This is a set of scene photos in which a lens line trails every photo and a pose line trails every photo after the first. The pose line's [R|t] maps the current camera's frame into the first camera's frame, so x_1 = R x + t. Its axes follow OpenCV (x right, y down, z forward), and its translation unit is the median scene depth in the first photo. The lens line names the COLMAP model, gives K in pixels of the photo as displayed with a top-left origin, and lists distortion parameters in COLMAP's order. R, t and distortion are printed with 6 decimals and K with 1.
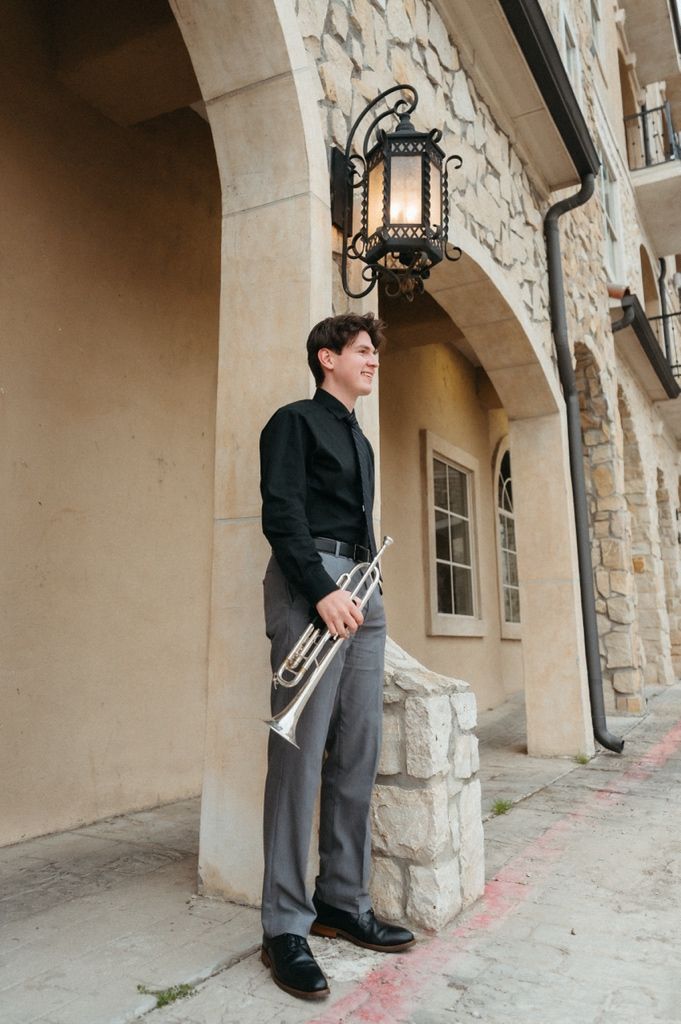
lens RADIAL K [[829.1, 0, 301.5], [0, 829.1, 434.0], [0, 0, 1]] dist [0.065031, -0.006137]
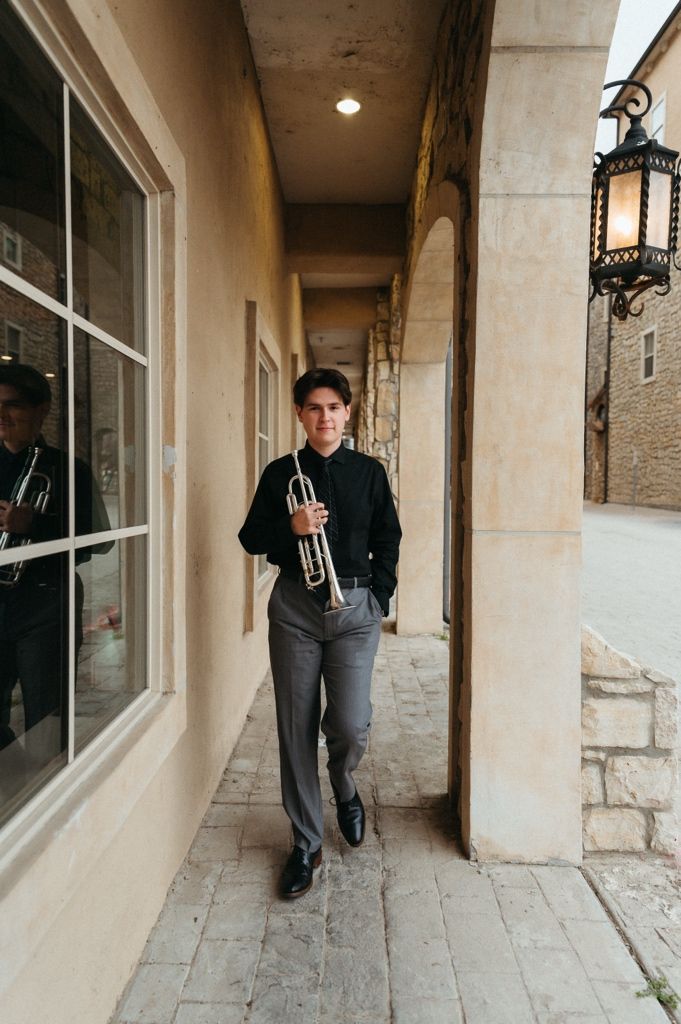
lens RADIAL K [[715.1, 0, 344.4], [0, 715.1, 507.4], [0, 0, 1]] dist [0.055038, -0.002788]
pose [[0.873480, -0.012406, 0.486703, -0.388837], [-0.119222, 0.963788, 0.238534, -0.066102], [-0.472038, -0.266381, 0.840370, 0.202971]]
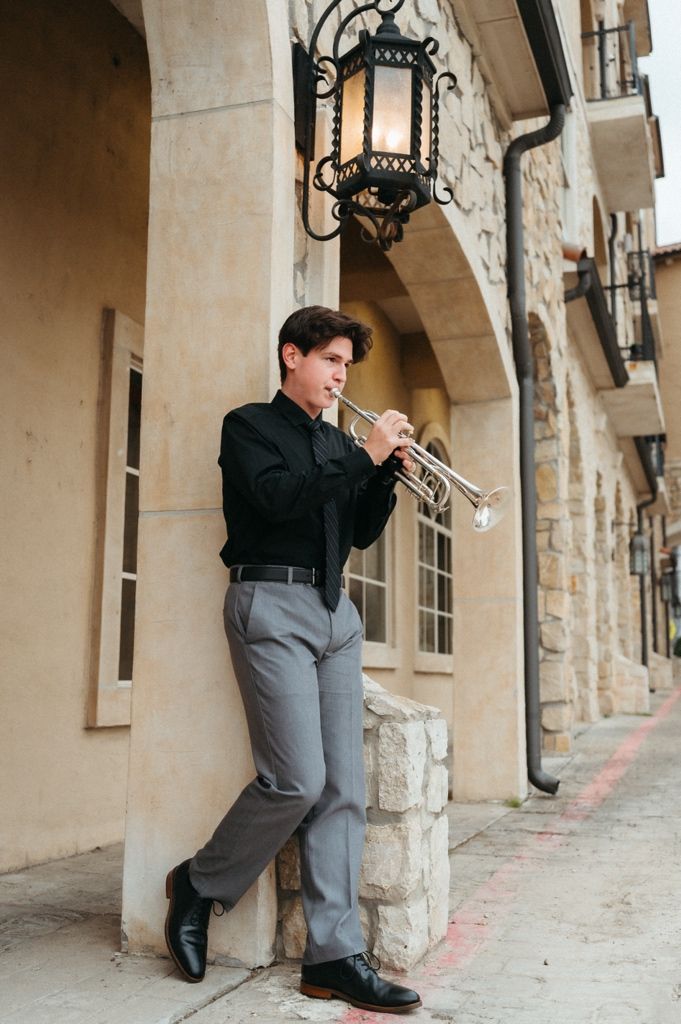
lens RADIAL K [[1089.6, 0, 359.9], [0, 1089.6, 516.1], [0, 0, 1]] dist [-0.000185, -0.044120]
pose [[0.978621, 0.028673, 0.203664, -0.064575], [-0.047522, 0.994962, 0.088270, 0.003284], [-0.200107, -0.096062, 0.975053, -0.031853]]
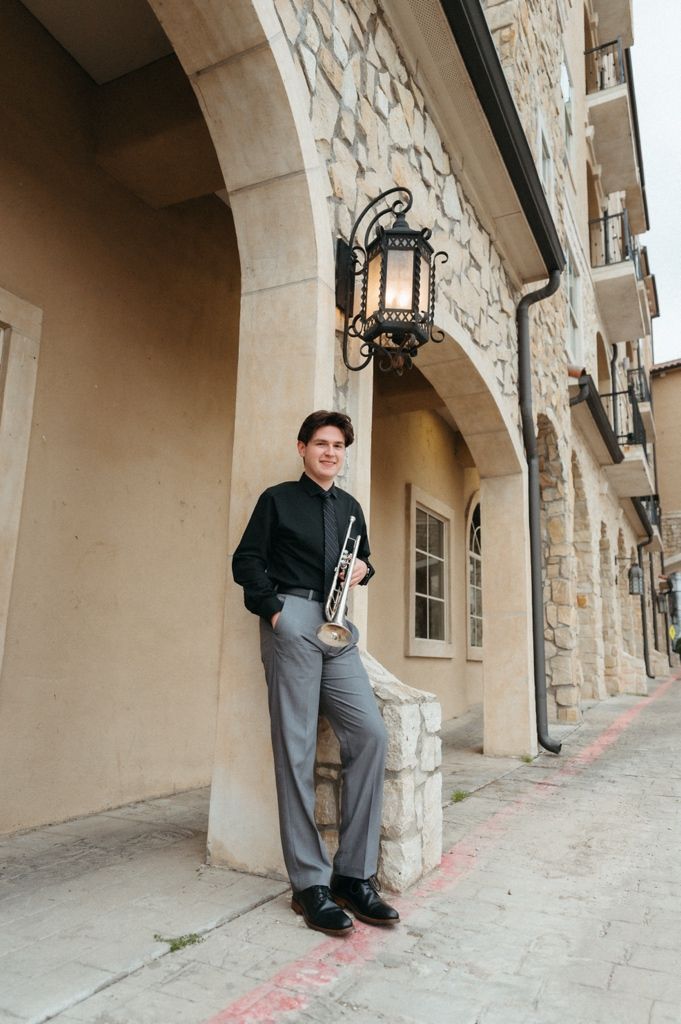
lens RADIAL K [[713.4, 0, 344.5], [0, 713.4, 515.5], [0, 0, 1]] dist [0.065956, -0.000099]
pose [[0.997980, 0.030215, 0.055882, 0.000891], [-0.032686, 0.998503, 0.043857, -0.001999], [-0.054474, -0.045595, 0.997474, -0.011078]]
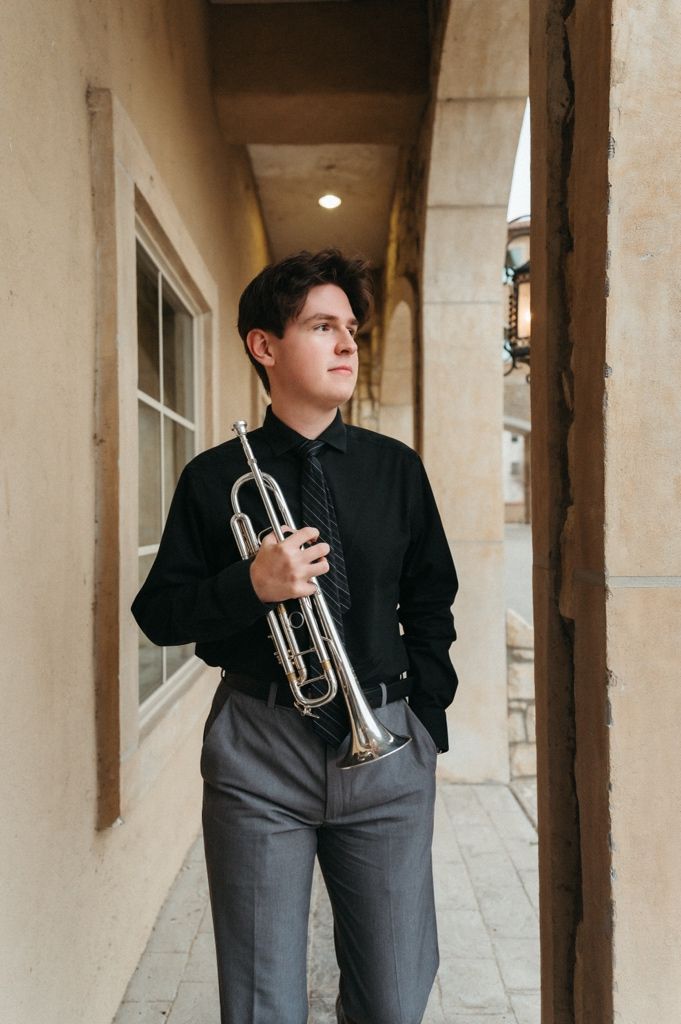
lens RADIAL K [[726.5, 0, 341.9], [0, 726.5, 514.2], [0, 0, 1]] dist [0.059007, -0.000164]
pose [[0.867210, -0.011879, 0.497801, -0.486346], [-0.105330, 0.972717, 0.206705, -0.104367], [-0.486675, -0.231690, 0.842299, 0.029600]]
